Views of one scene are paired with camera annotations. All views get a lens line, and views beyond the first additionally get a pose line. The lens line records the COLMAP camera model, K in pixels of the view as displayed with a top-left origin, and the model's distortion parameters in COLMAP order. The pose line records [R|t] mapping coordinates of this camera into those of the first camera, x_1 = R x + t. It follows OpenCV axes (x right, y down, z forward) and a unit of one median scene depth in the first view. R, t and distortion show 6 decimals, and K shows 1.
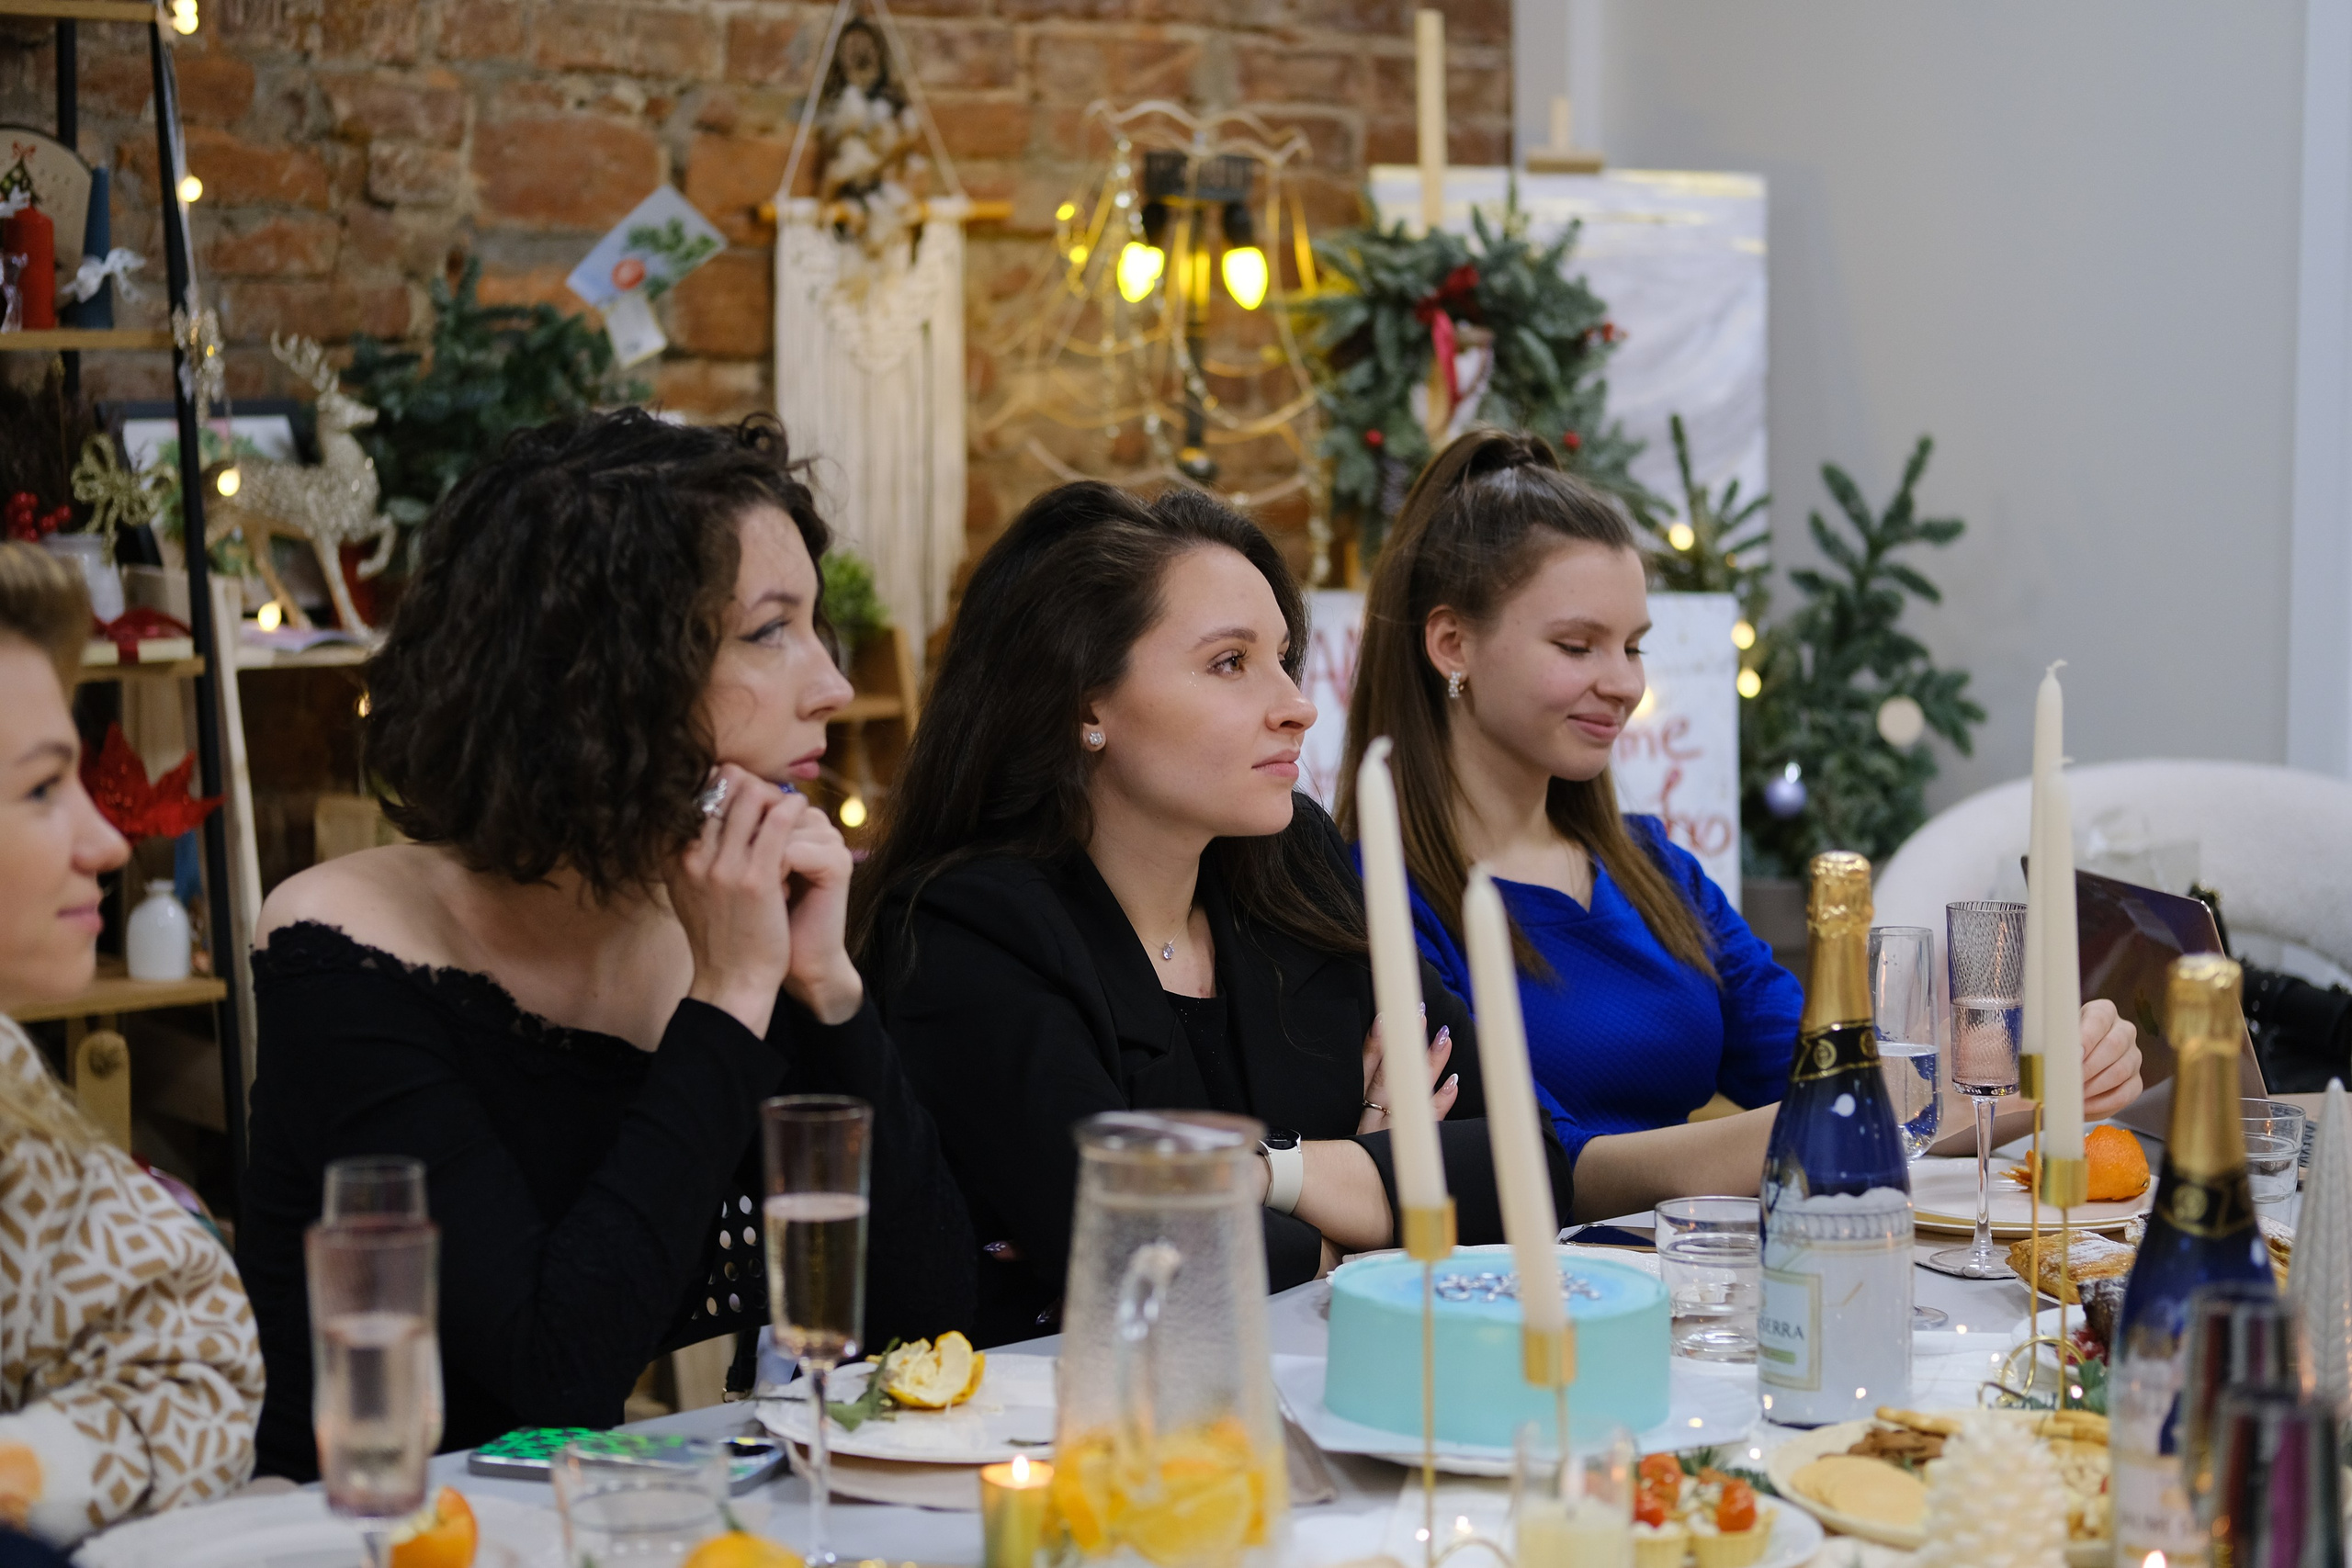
lens RADIAL K [[5113.1, 0, 1176.1], [0, 5113.1, 799.9], [0, 0, 1]] dist [0.090759, 0.000000]
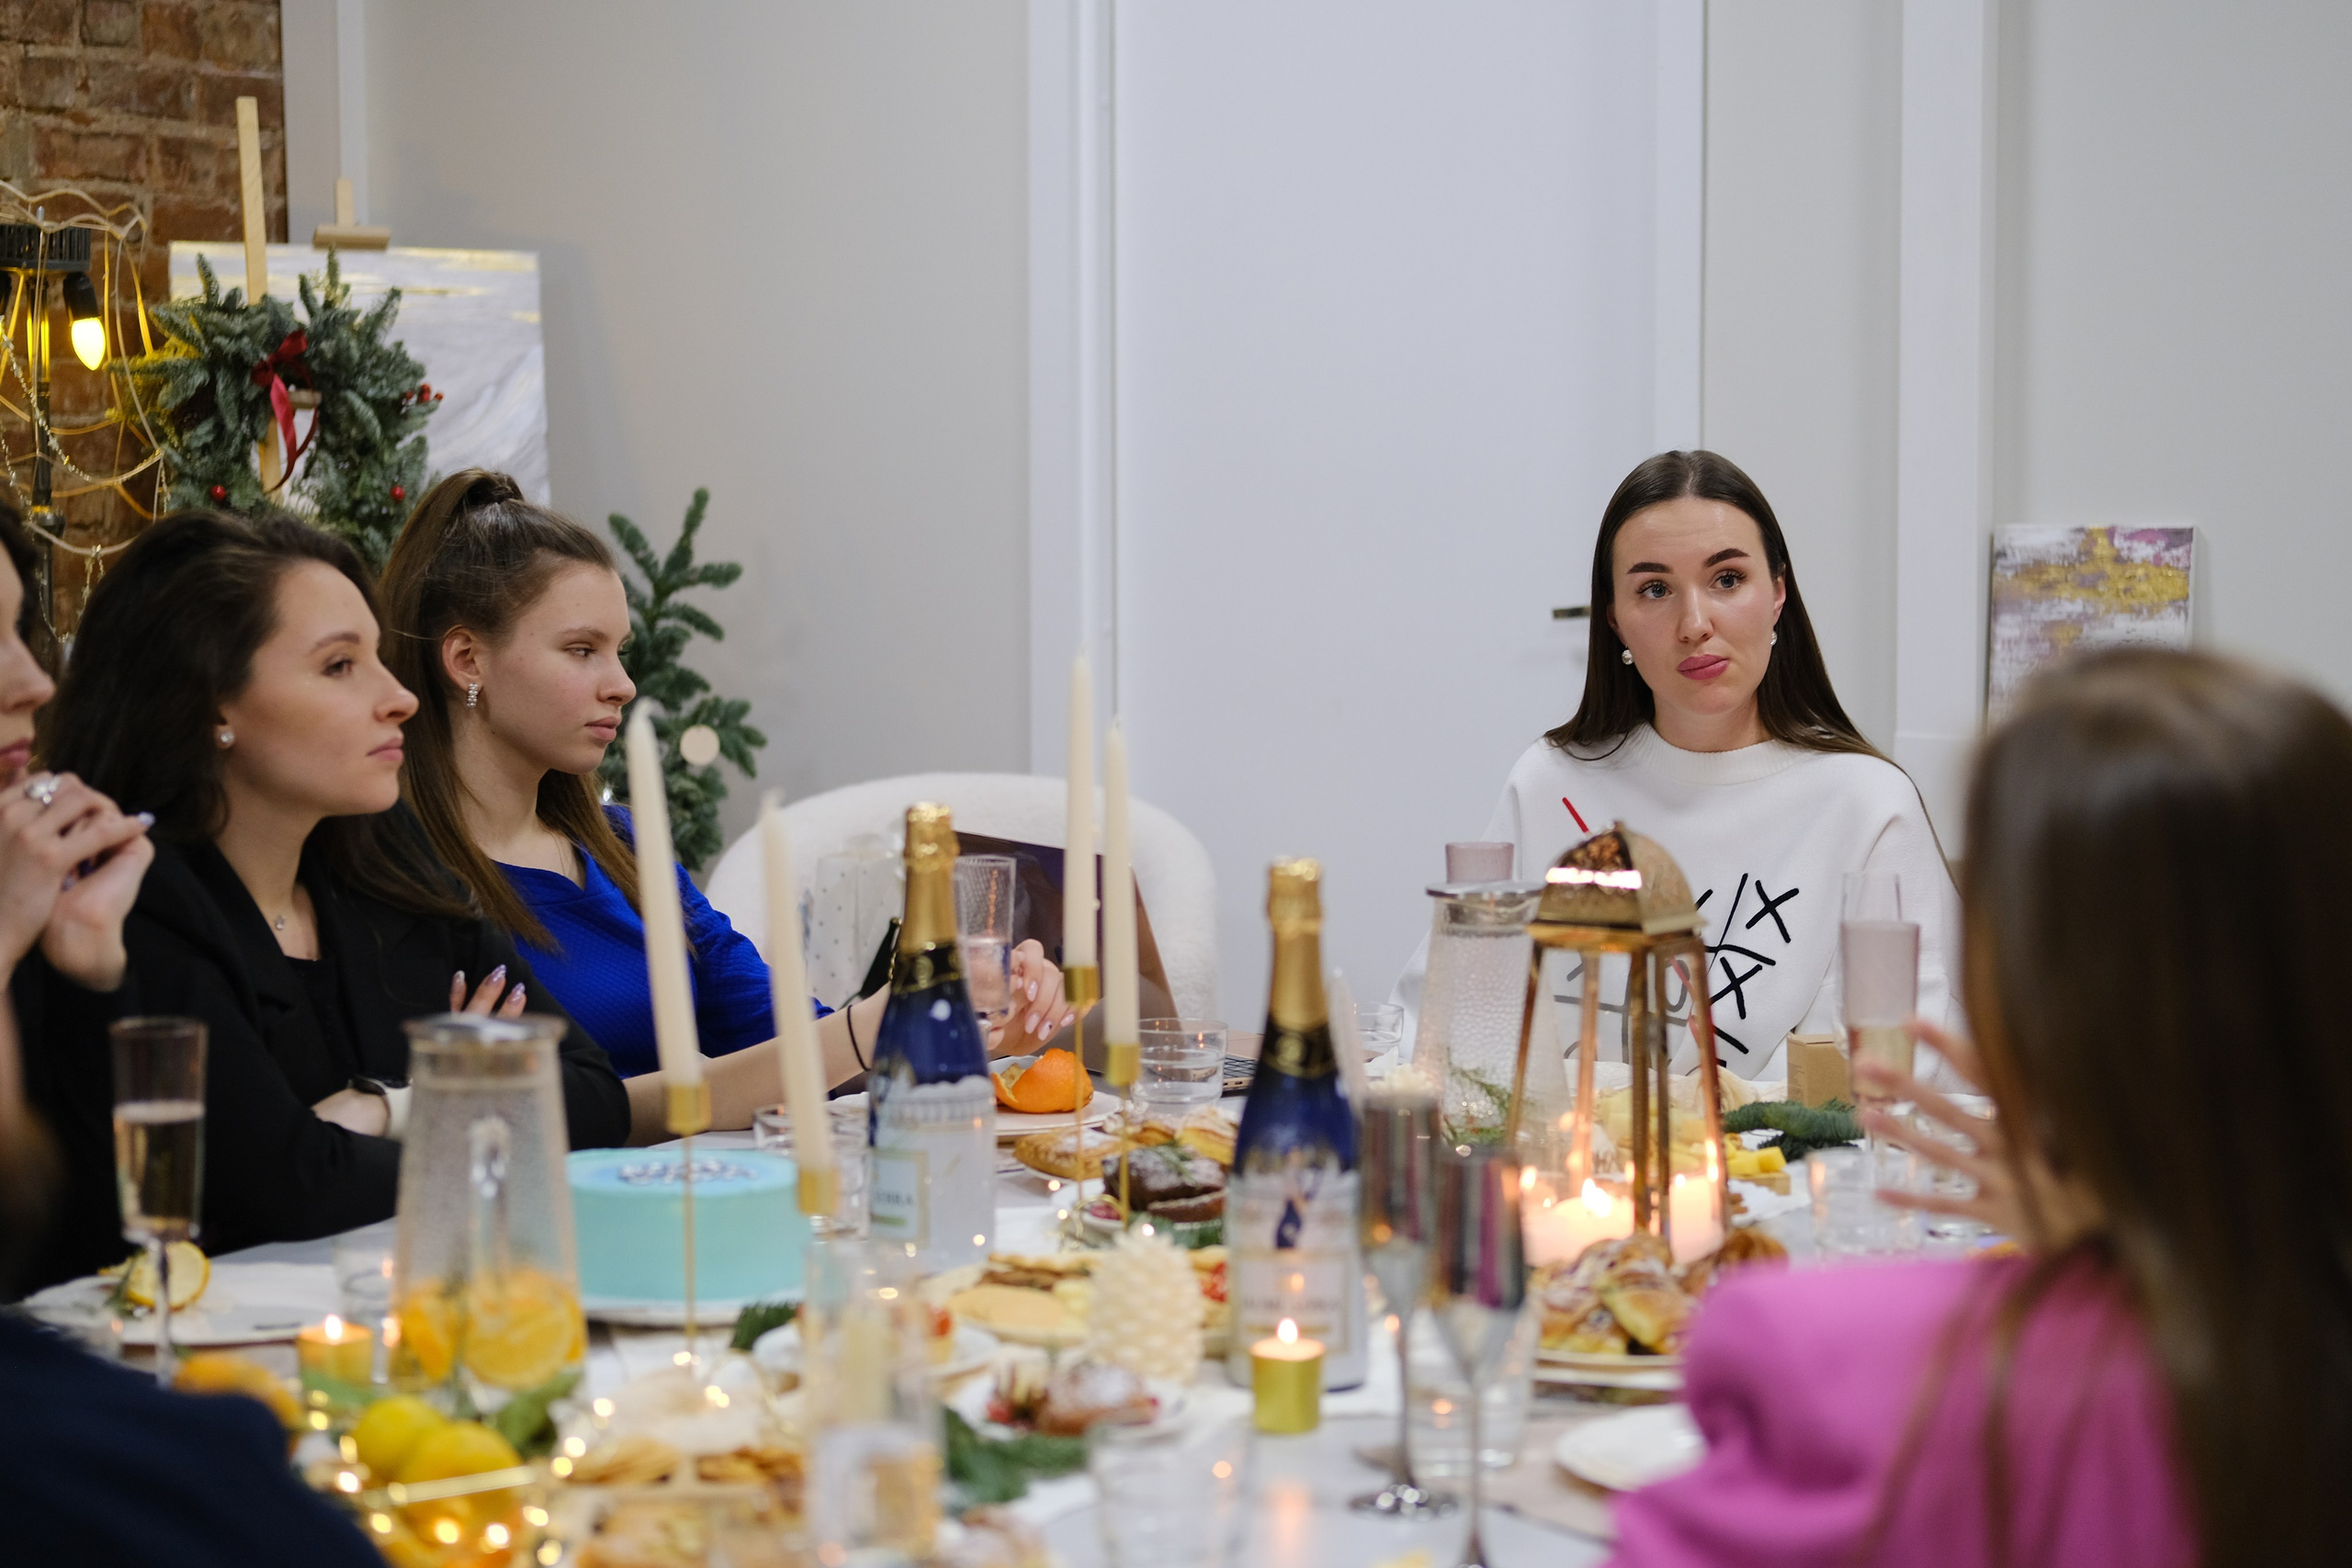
lens RADIAL K [[5113.1, 0, 1173.7], [0, 5113.1, 774.2], [0, 0, 1]] dist [0.090759, 0.000000]
pose [[0.956314, -0.025387, 0.291237, -0.085797], [0.031721, 0.999351, -0.017048, 0.013454], [-0.290615, 0.025541, 0.956499, -0.088703]]
